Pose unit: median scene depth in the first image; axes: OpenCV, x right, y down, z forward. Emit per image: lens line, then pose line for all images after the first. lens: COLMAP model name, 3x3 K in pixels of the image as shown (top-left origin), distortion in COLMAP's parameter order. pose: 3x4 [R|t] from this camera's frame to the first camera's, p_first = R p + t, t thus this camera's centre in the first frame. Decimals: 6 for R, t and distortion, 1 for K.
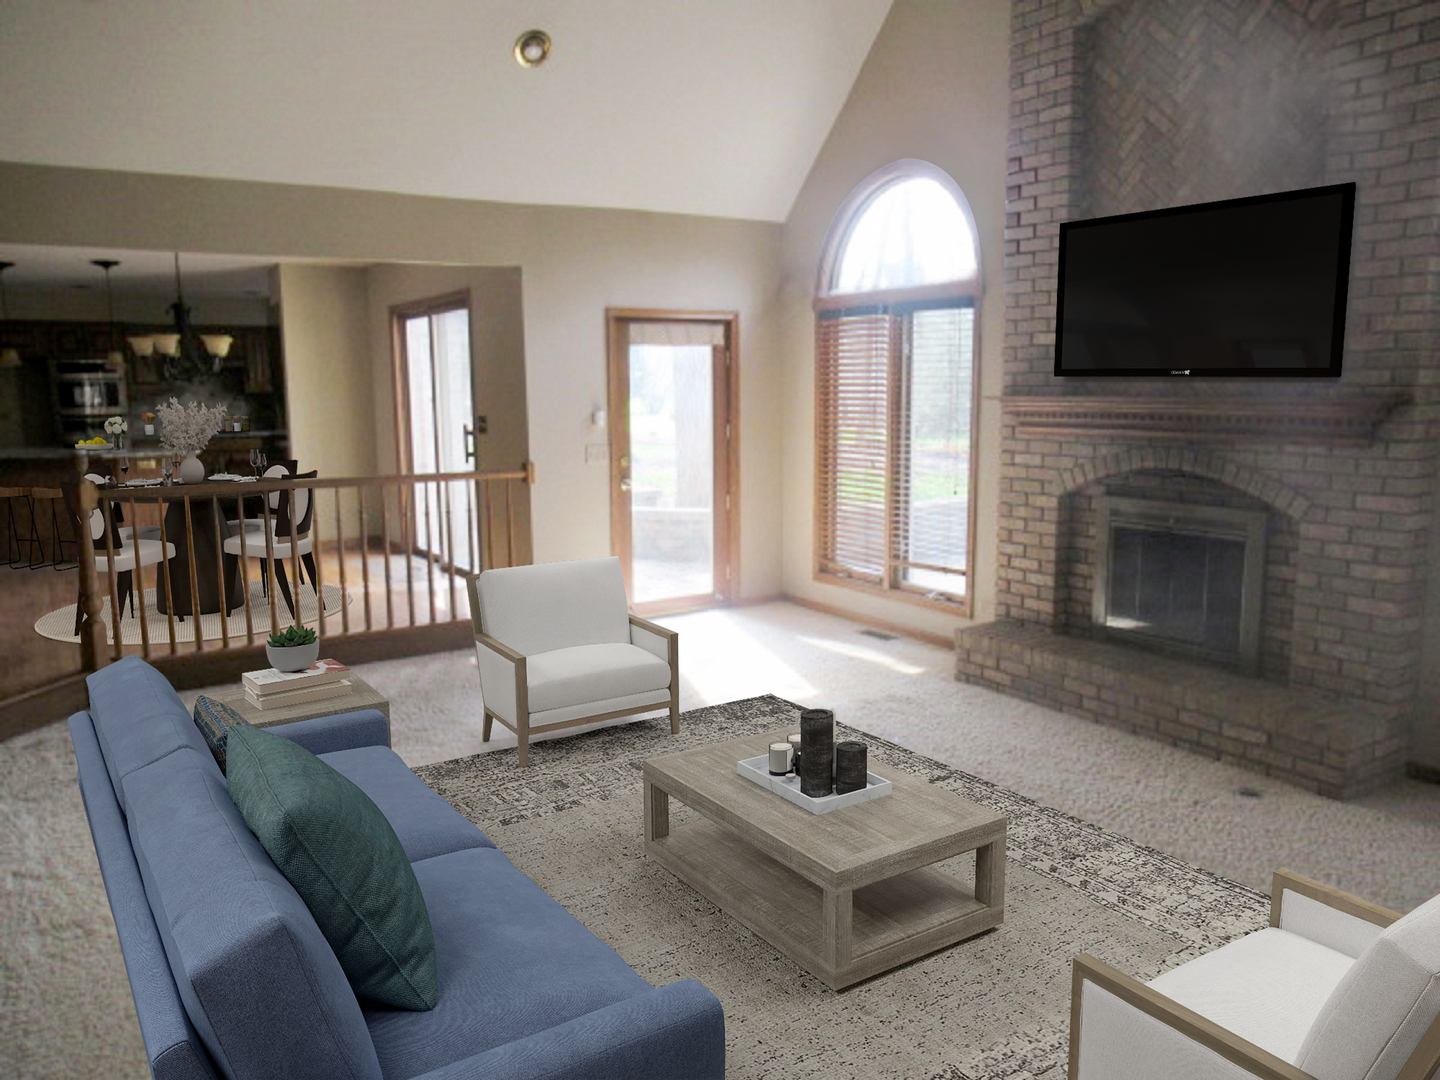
lens RADIAL K [[1098.3, 0, 726.8], [0, 1098.3, 539.1], [0, 0, 1]] dist [-0.008685, -0.005326]
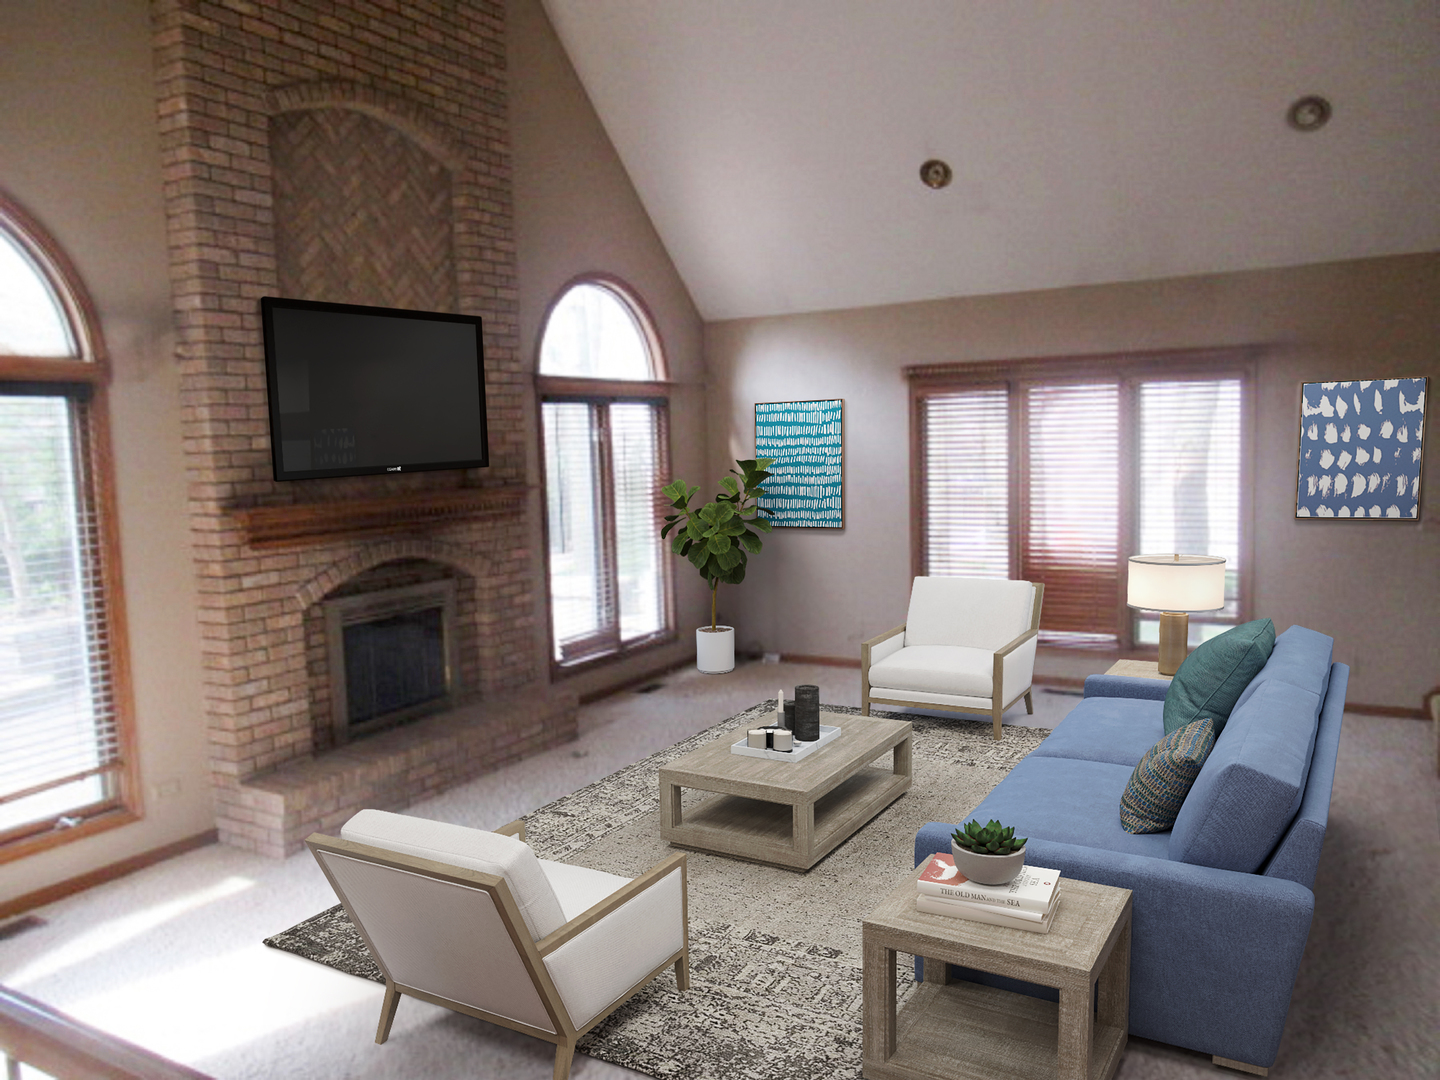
lens RADIAL K [[1098.3, 0, 726.8], [0, 1098.3, 539.1], [0, 0, 1]] dist [-0.008685, -0.005326]
pose [[-0.434165, -0.051034, 0.899386, -0.861643], [0.190722, 0.970554, 0.147140, -0.175837], [-0.880412, 0.235416, -0.411648, 1.289937]]
